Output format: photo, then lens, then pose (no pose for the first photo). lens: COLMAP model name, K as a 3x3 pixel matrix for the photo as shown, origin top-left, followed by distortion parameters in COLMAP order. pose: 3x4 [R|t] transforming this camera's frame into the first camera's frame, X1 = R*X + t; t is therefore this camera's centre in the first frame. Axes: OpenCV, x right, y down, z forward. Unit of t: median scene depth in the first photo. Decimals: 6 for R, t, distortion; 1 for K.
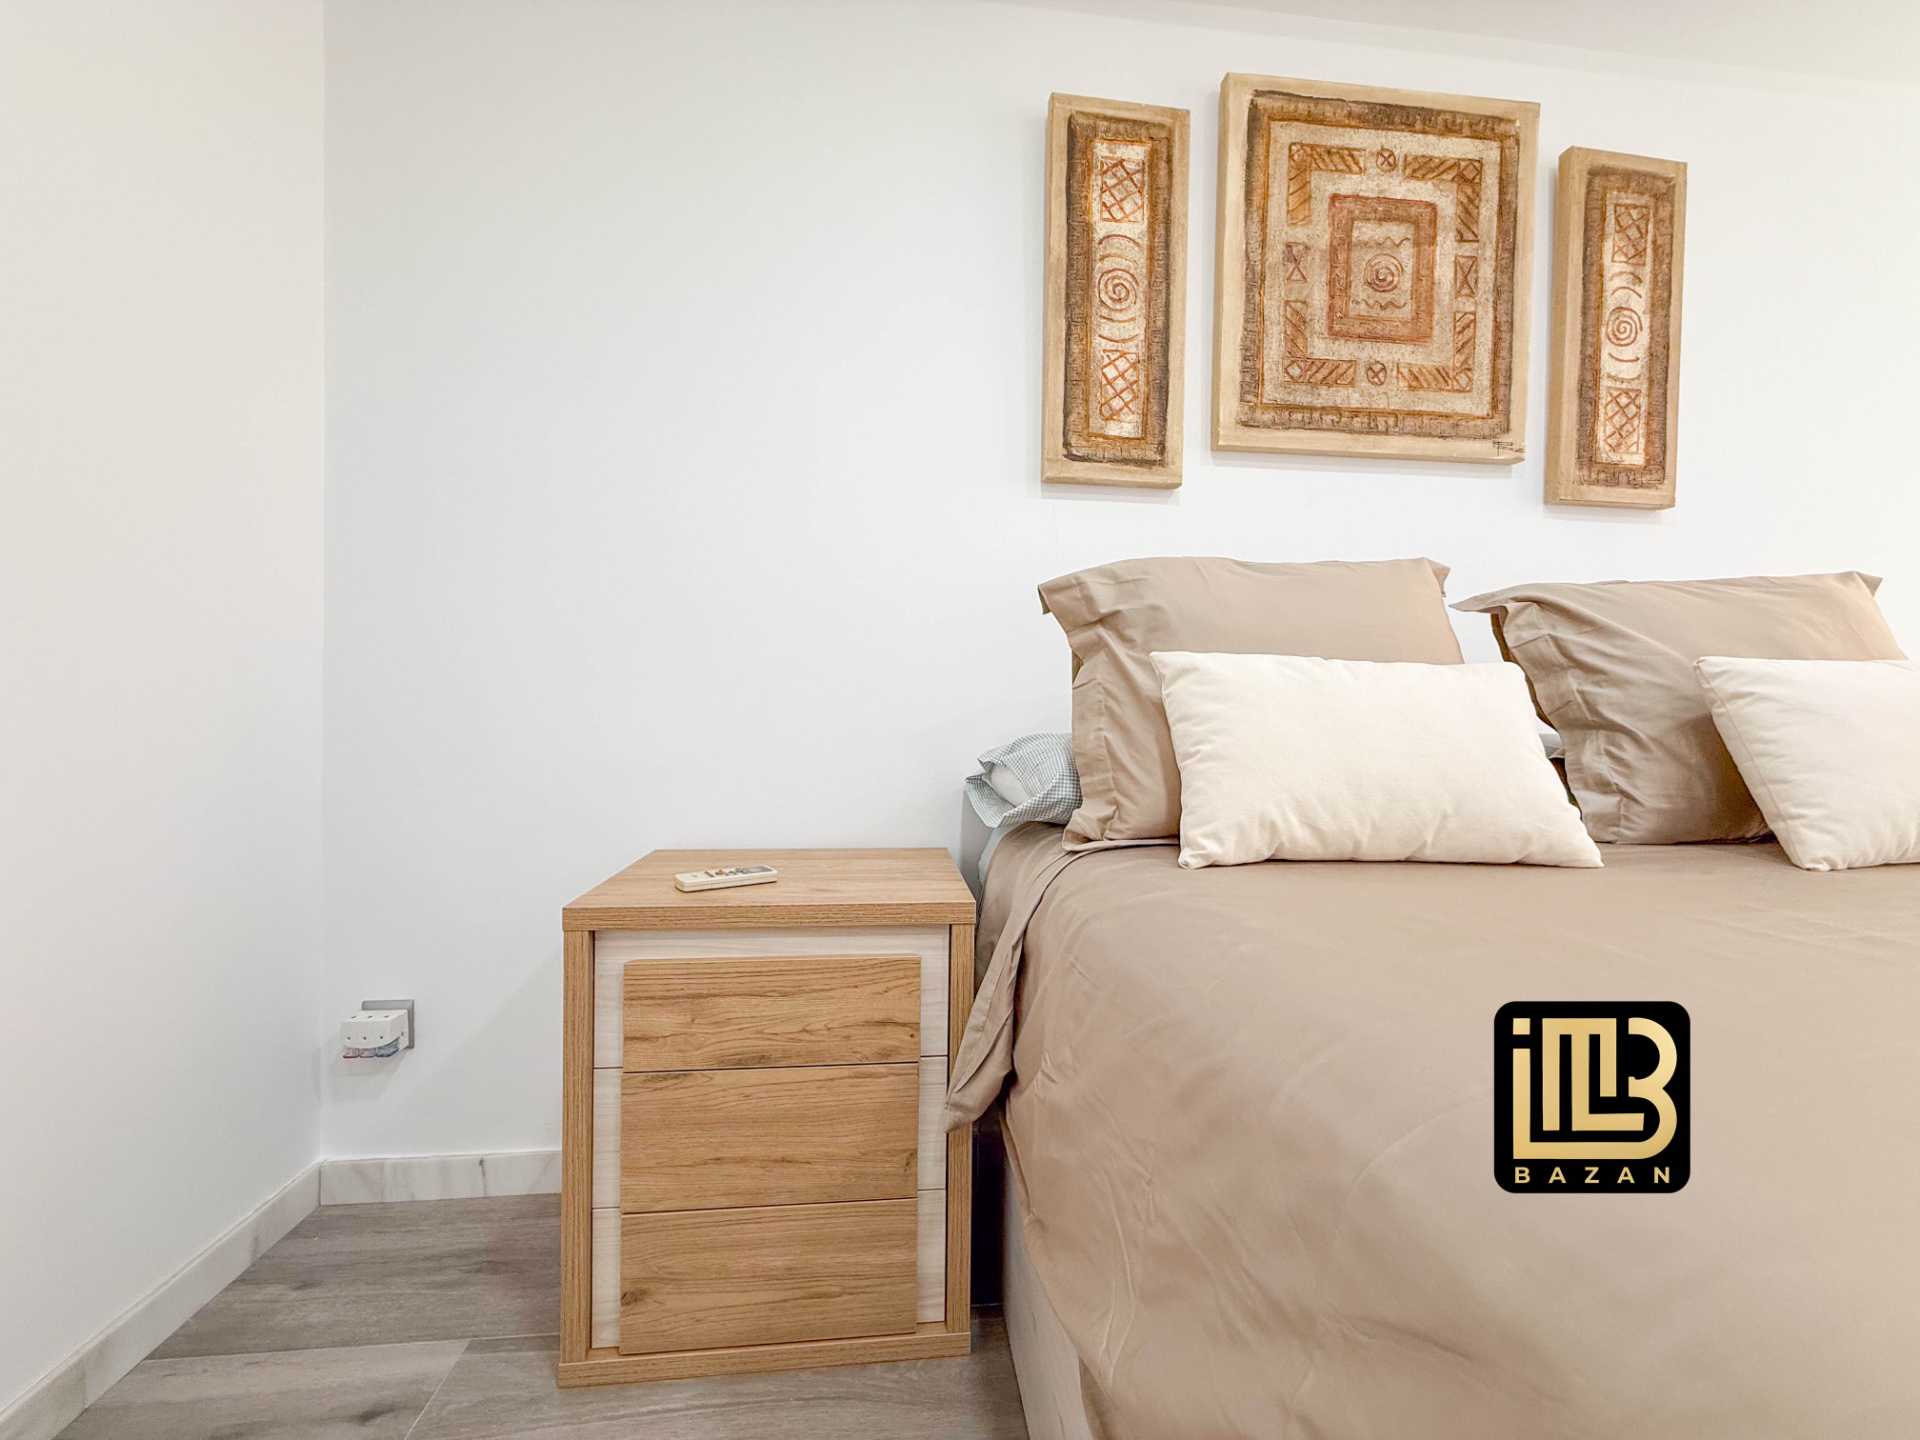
lens RADIAL K [[766.1, 0, 957.2], [0, 766.1, 721.3], [0, 0, 1]] dist [-0.000122, 0.000057]
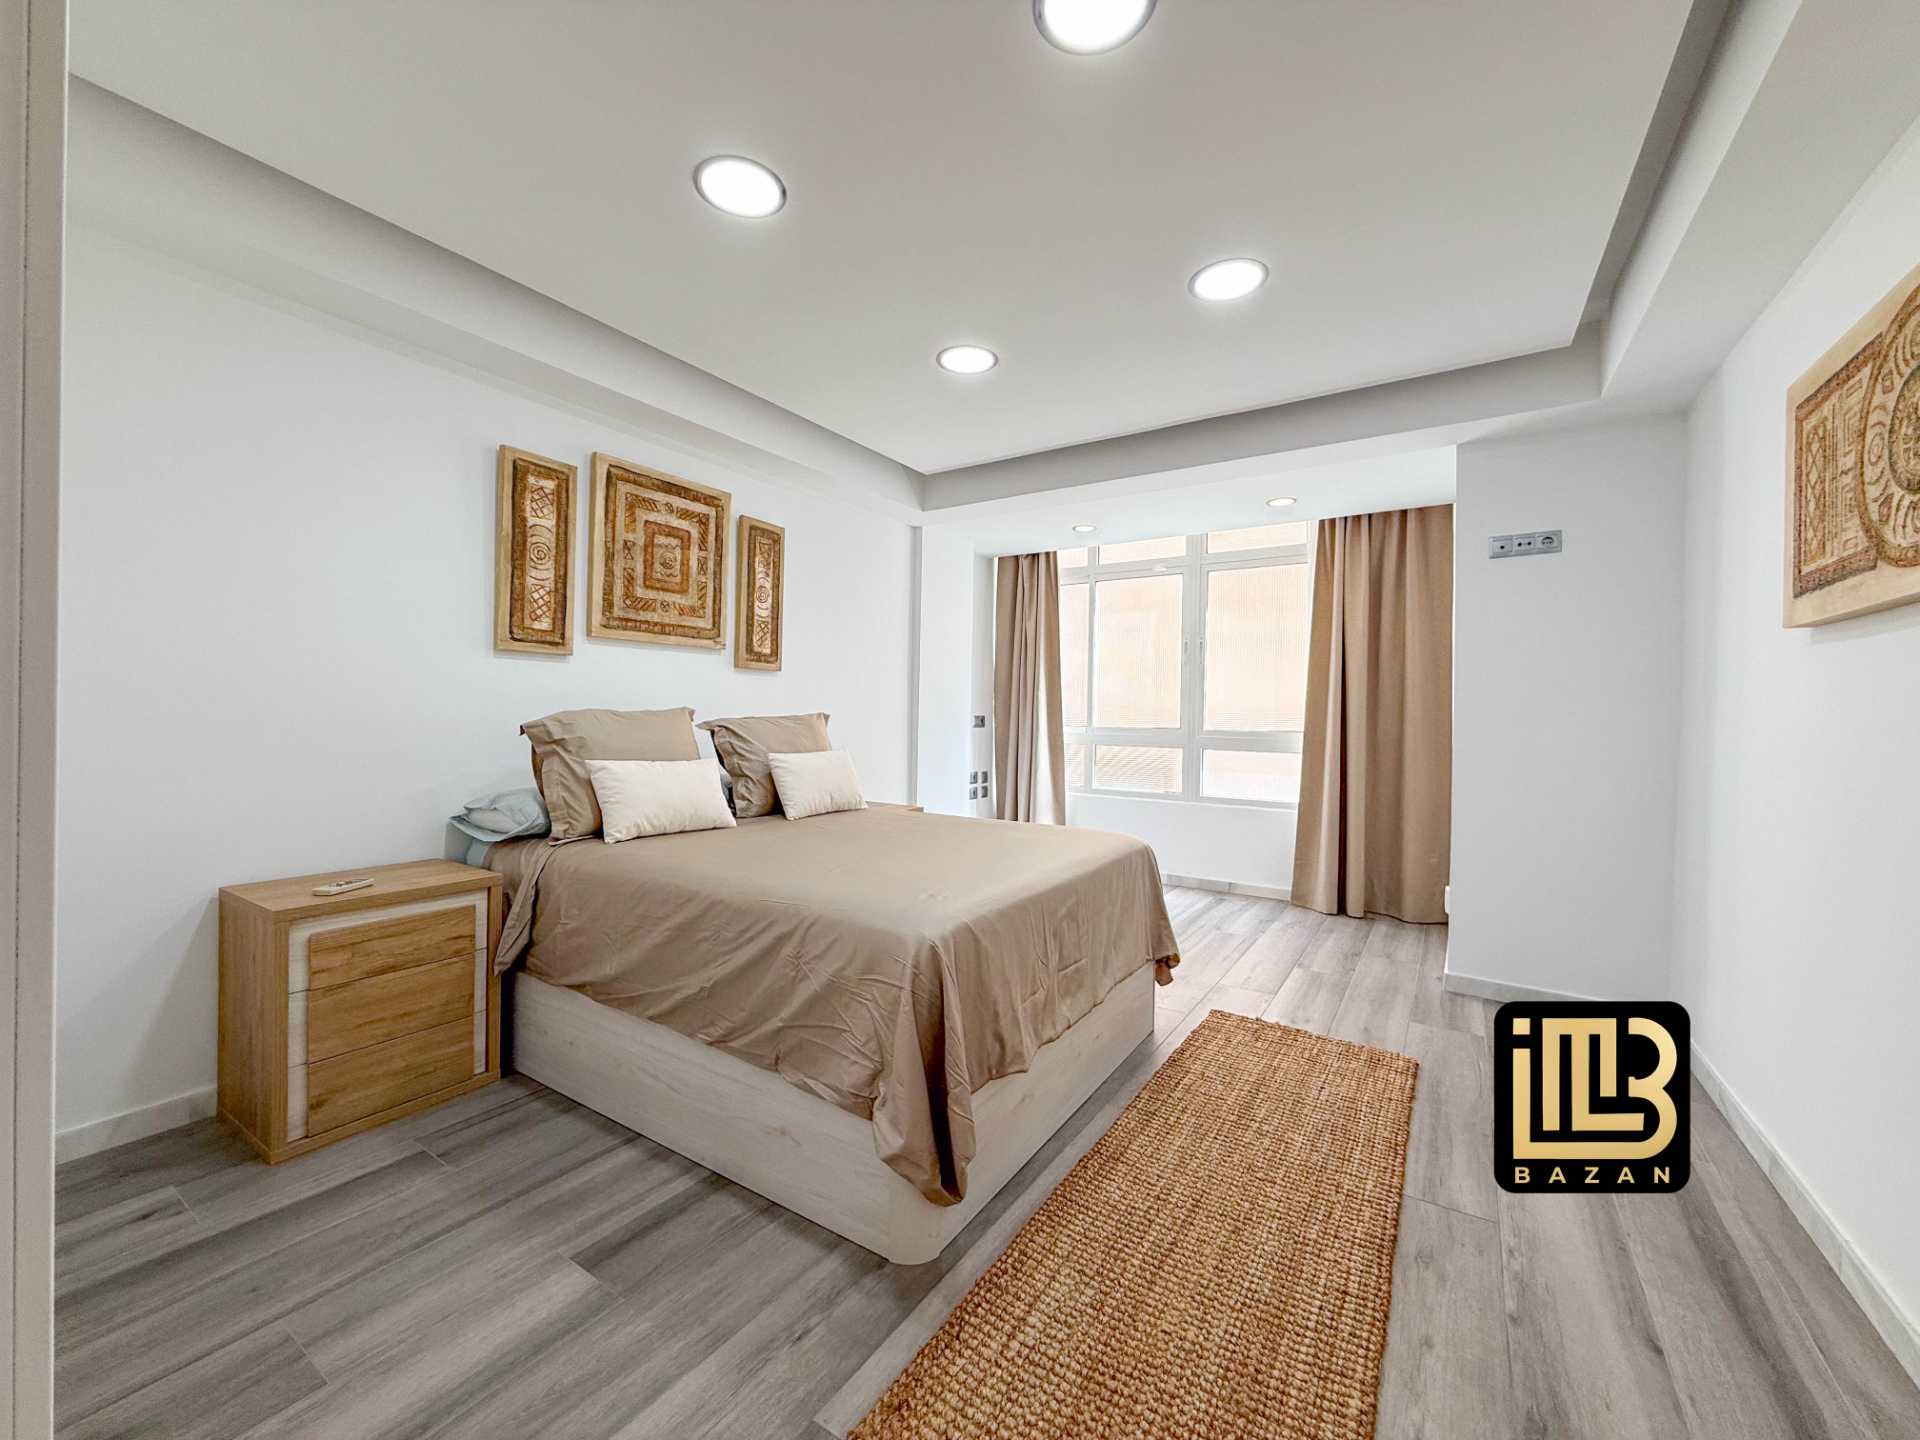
lens RADIAL K [[766.1, 0, 955.7], [0, 766.1, 721.1], [0, 0, 1]] dist [-0.000122, 0.000057]
pose [[0.632125, -0.007093, 0.774834, -0.603992], [-0.001392, 0.999946, 0.010289, -0.163090], [-0.774865, -0.007582, 0.632081, -0.989844]]
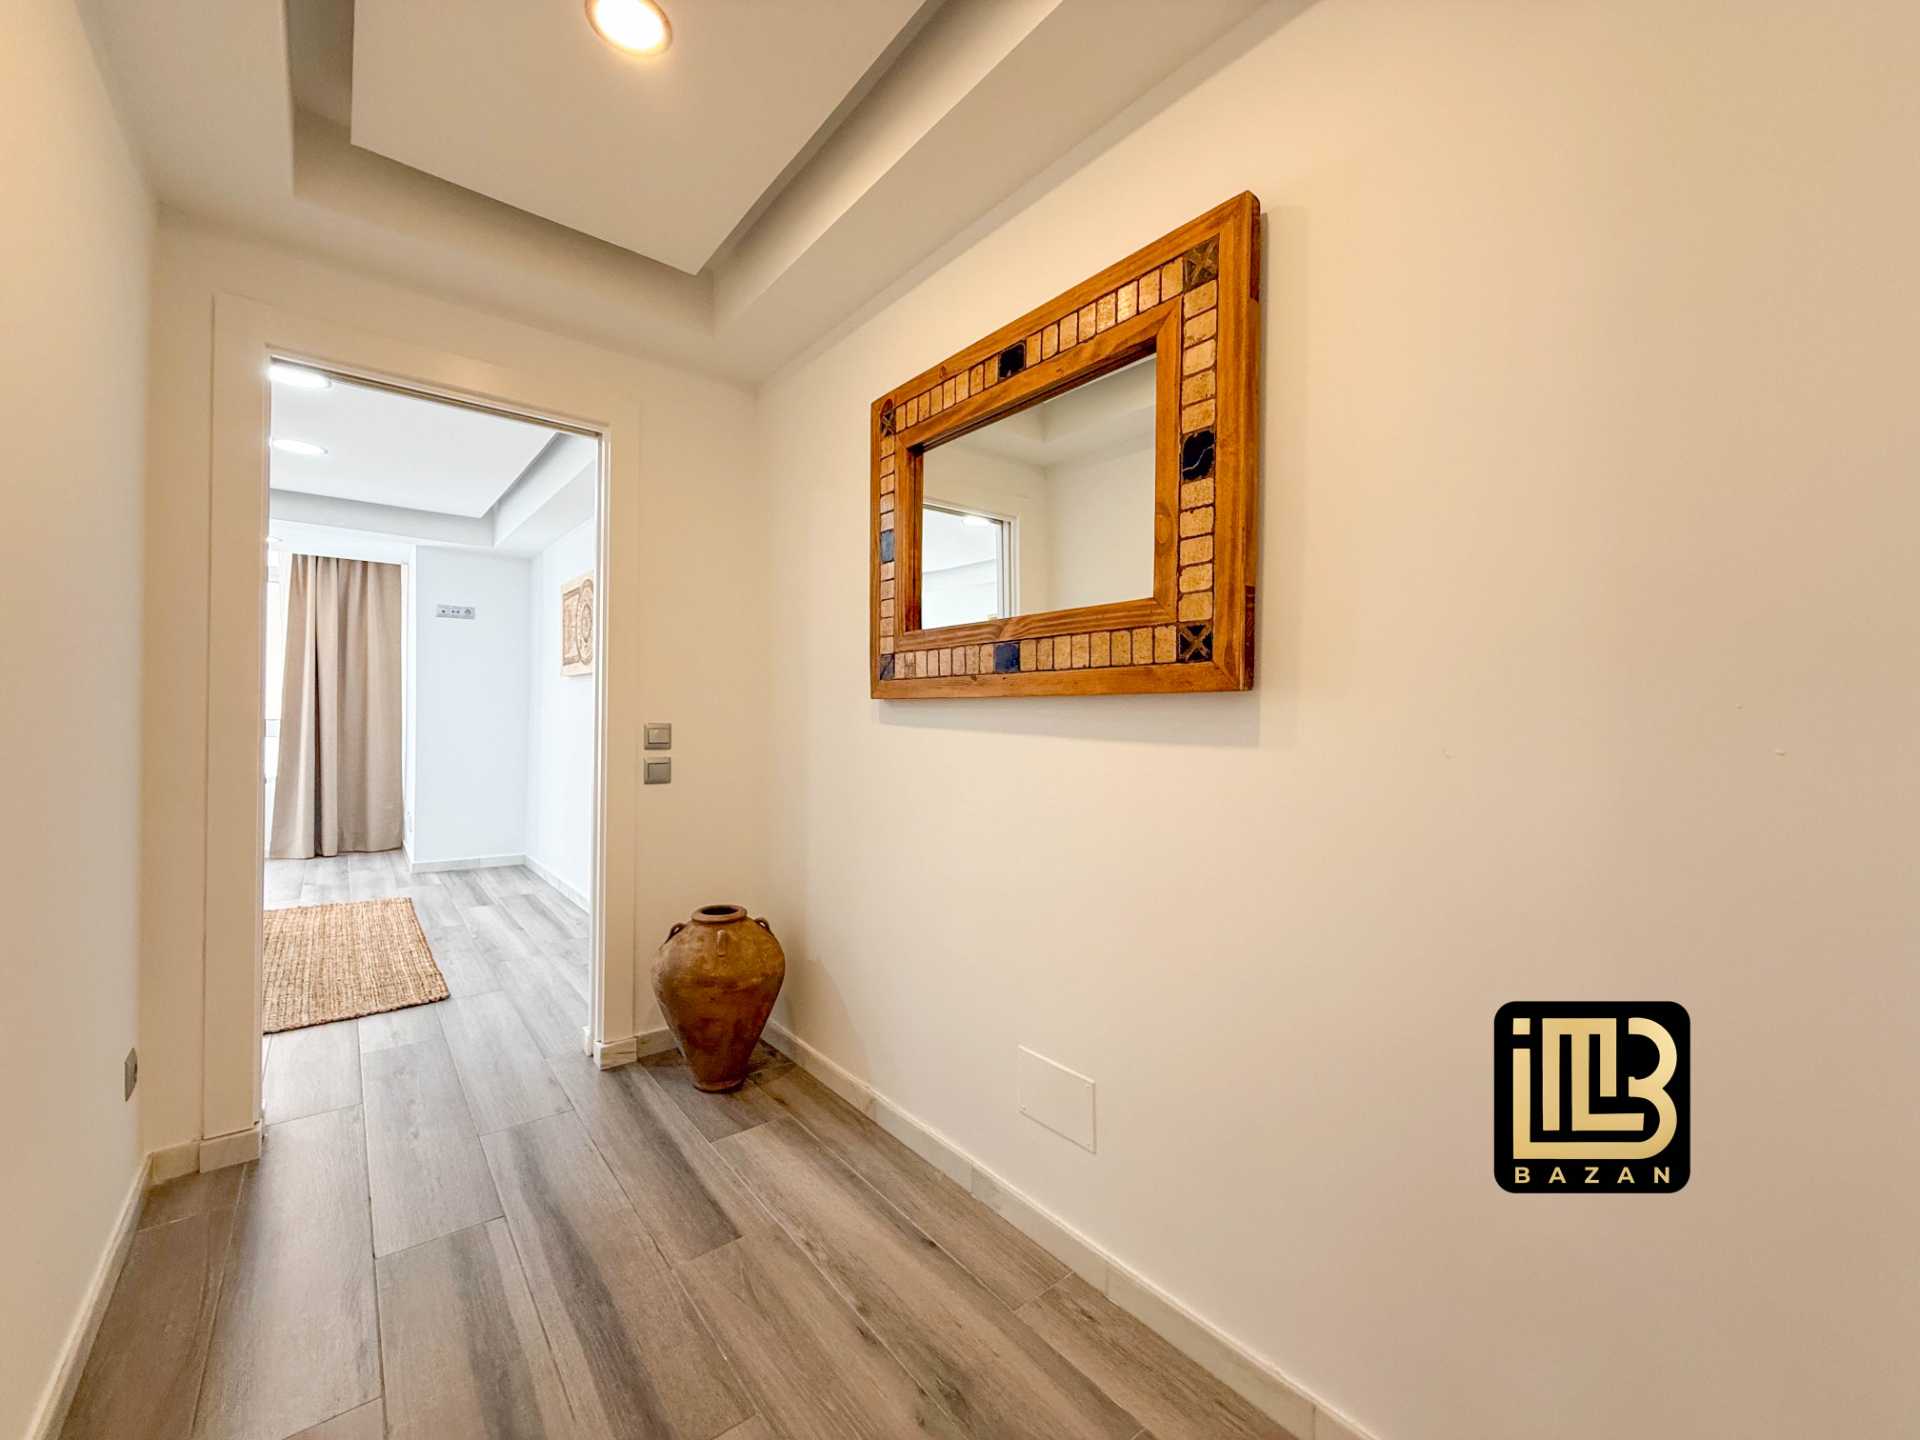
lens RADIAL K [[766.1, 0, 952.1], [0, 766.1, 722.3], [0, 0, 1]] dist [-0.000122, 0.000057]
pose [[-0.543607, -0.018871, 0.839128, -2.410391], [-0.010026, 0.999822, 0.015990, -0.174240], [-0.839280, 0.000279, -0.543699, -0.871790]]
